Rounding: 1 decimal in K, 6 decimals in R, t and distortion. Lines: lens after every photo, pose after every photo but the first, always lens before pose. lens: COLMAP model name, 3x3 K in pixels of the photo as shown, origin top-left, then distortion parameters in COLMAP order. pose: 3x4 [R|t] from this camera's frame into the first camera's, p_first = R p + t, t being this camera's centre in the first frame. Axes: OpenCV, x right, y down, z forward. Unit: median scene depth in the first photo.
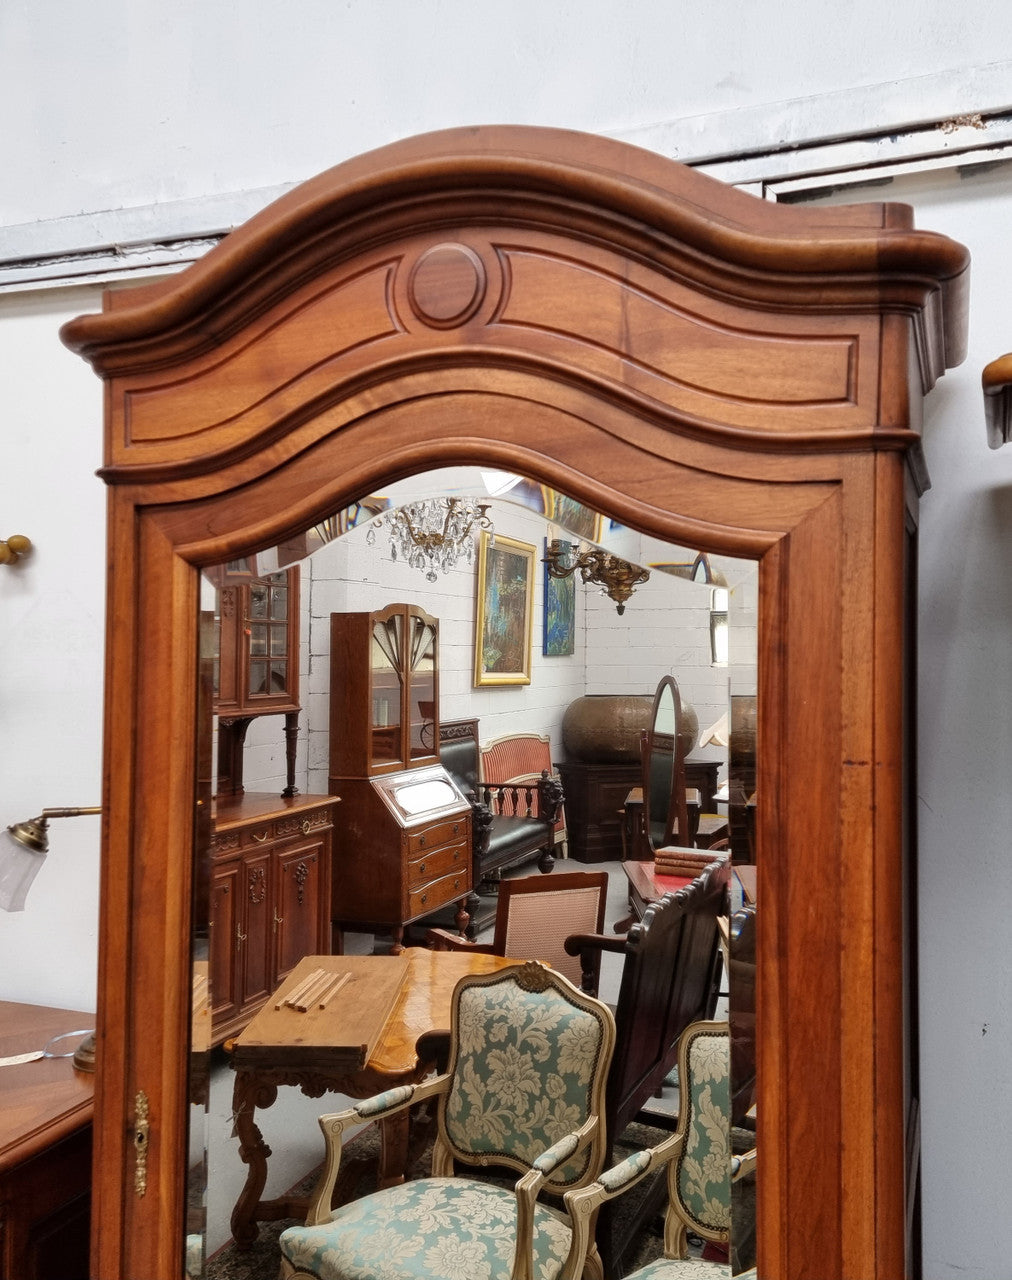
lens RADIAL K [[1097.2, 0, 541.2], [0, 1097.2, 626.8], [0, 0, 1]] dist [0.053227, -0.004735]
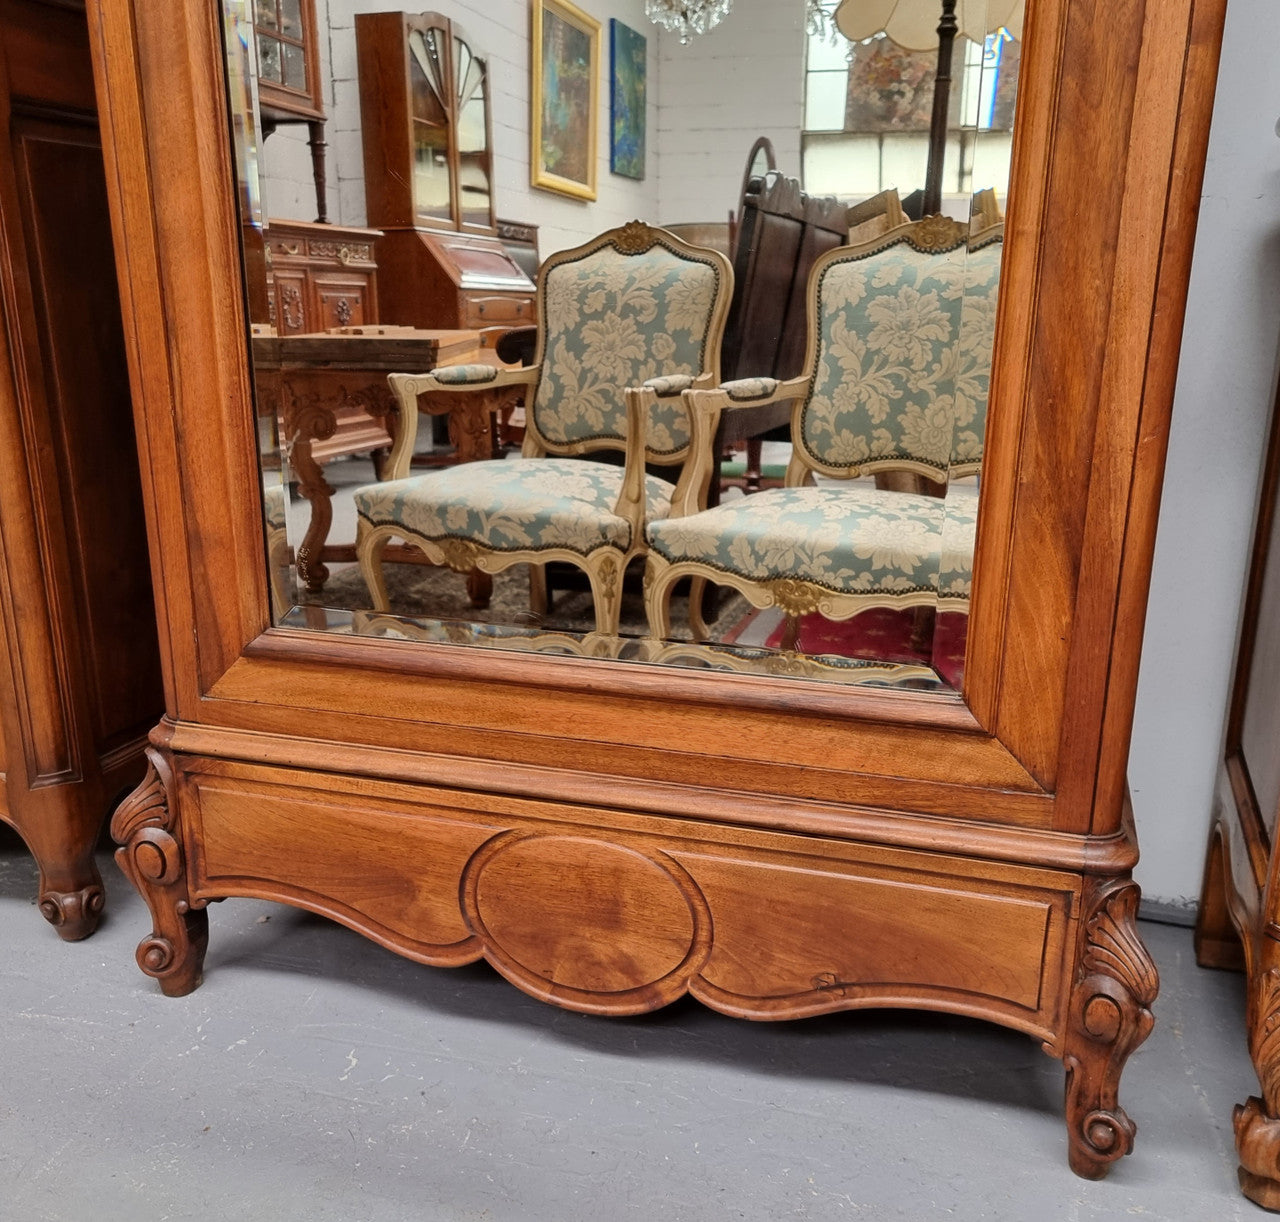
lens RADIAL K [[1146.7, 0, 688.2], [0, 1146.7, 637.4], [0, 0, 1]] dist [0.064732, -0.046882]
pose [[0.996726, -0.011212, 0.080072, -0.040272], [-0.011213, 0.961600, 0.274227, 0.368053], [-0.080072, -0.274227, 0.958326, 0.066340]]
